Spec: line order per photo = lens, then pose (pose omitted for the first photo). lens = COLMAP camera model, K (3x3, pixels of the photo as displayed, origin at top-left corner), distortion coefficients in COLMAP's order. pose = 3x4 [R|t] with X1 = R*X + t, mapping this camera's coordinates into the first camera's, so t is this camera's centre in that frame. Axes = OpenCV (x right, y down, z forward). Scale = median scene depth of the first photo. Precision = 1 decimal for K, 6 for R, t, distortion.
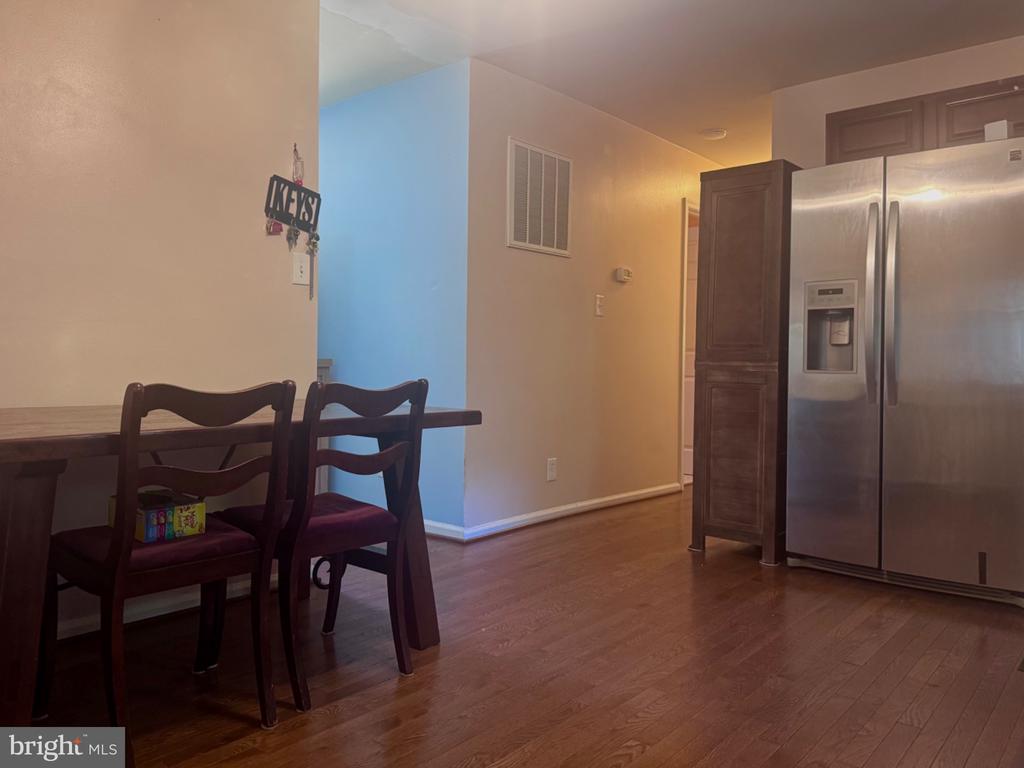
lens RADIAL K [[774.2, 0, 476.0], [0, 774.2, 364.1], [0, 0, 1]] dist [0.070078, -0.095016]
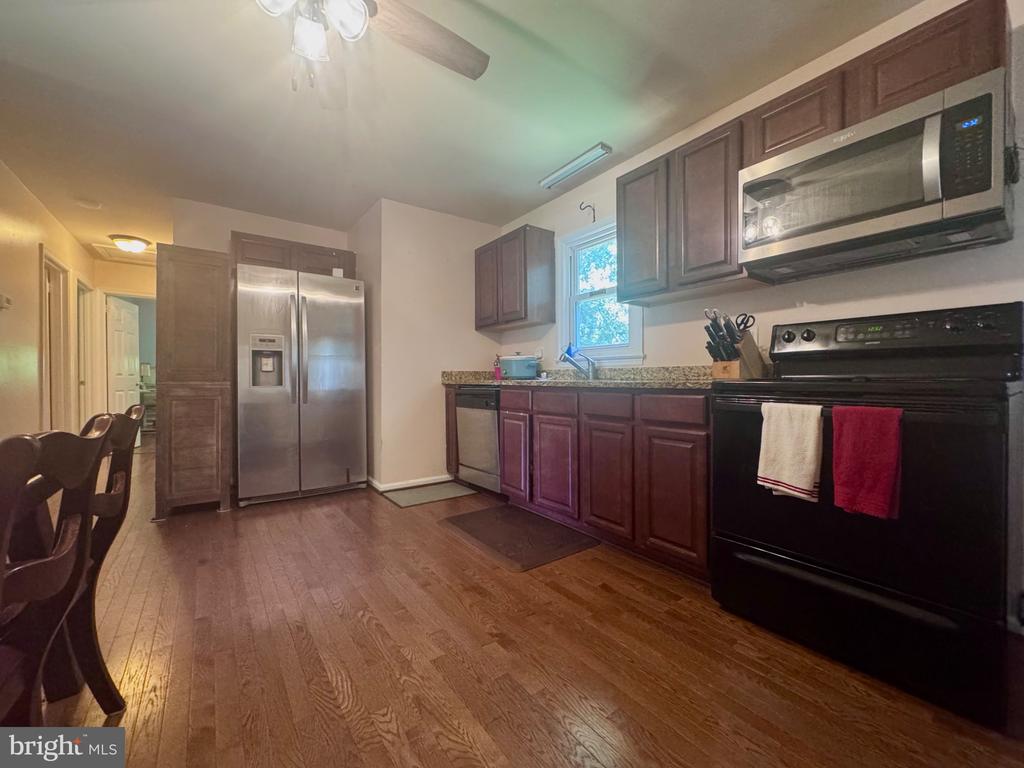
lens RADIAL K [[411.0, 0, 512.0], [0, 411.0, 384.0], [0, 0, 1]] dist [-0.000906, -0.000269]
pose [[0.209987, -0.019874, 0.977502, -0.322867], [0.007747, 0.999796, 0.018664, -0.009343], [-0.977674, 0.003653, 0.210098, 0.280631]]
